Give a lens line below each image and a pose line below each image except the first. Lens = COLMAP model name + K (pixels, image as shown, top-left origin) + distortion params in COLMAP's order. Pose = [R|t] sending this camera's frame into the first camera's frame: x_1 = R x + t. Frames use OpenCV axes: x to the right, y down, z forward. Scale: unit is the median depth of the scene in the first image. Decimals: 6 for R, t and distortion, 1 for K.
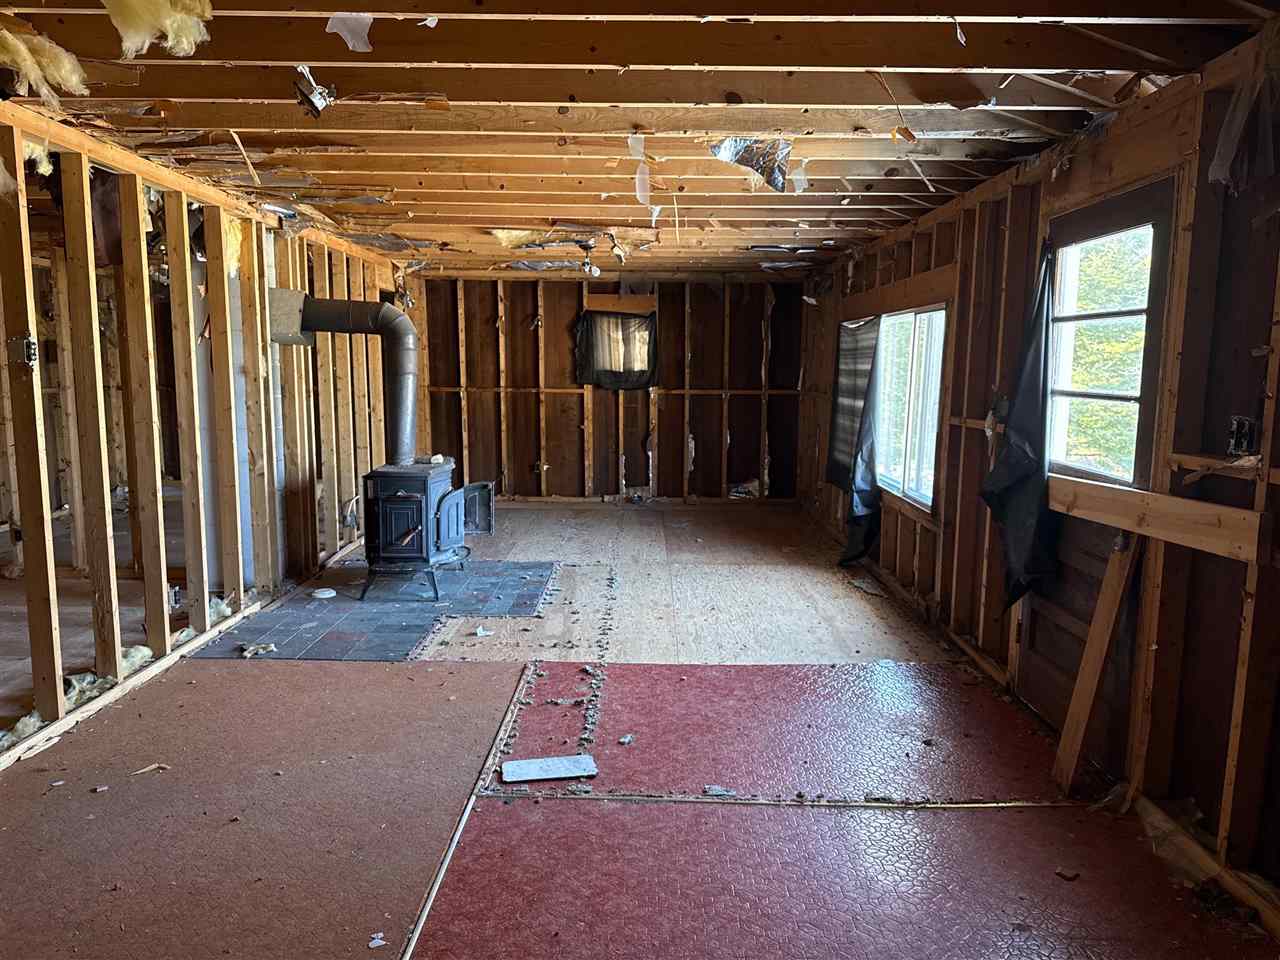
lens RADIAL K [[892.8, 0, 638.2], [0, 892.8, 483.2], [0, 0, 1]] dist [0.149116, -0.264812]
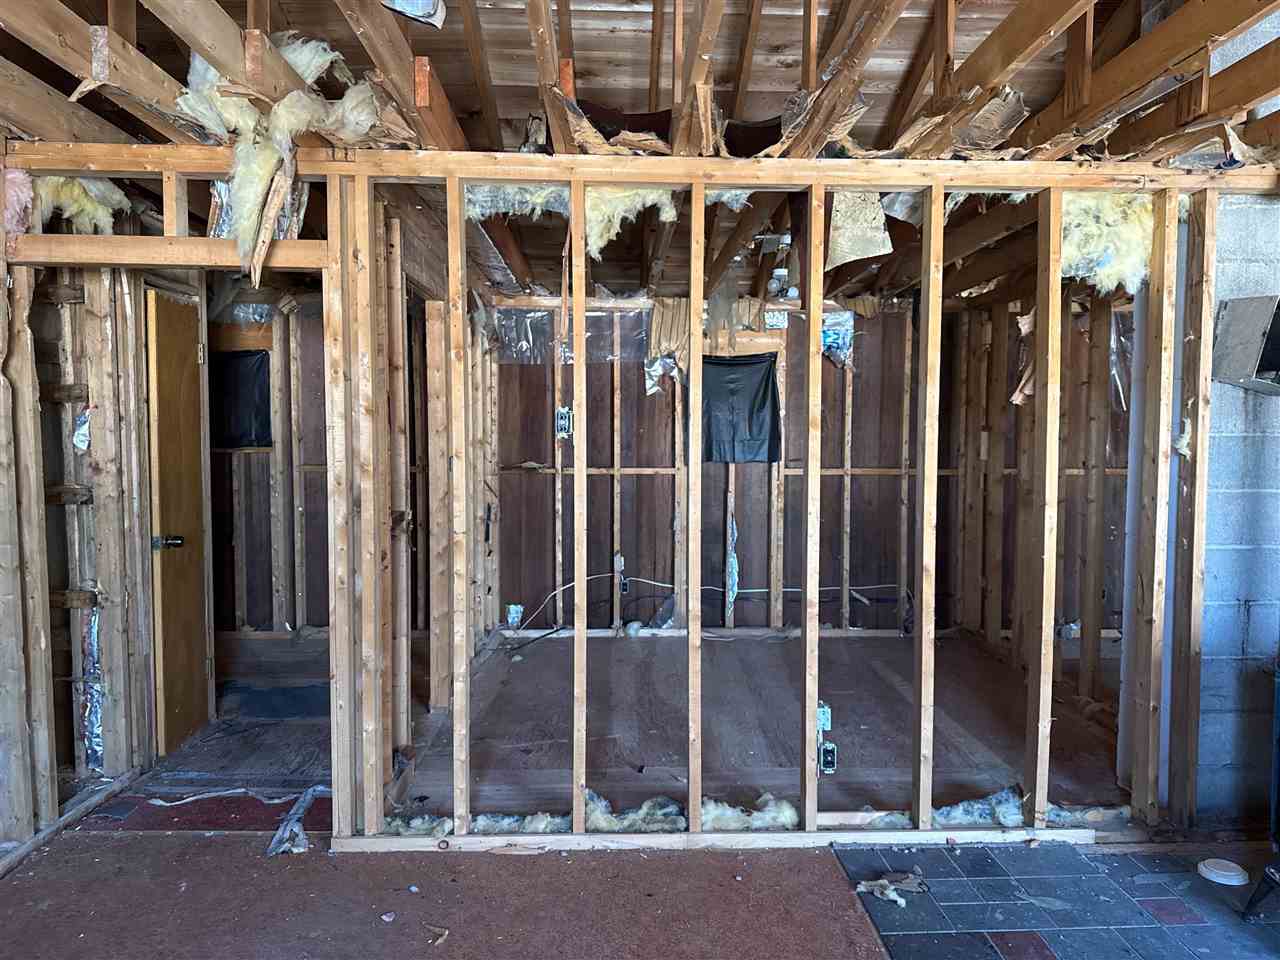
lens RADIAL K [[926.9, 0, 643.0], [0, 926.9, 486.2], [0, 0, 1]] dist [0.061326, -0.071330]
pose [[0.054875, 0.048475, -0.997316, 0.190527], [-0.130731, 0.990572, 0.040954, -0.090258], [0.989898, 0.128133, 0.060695, 0.730967]]
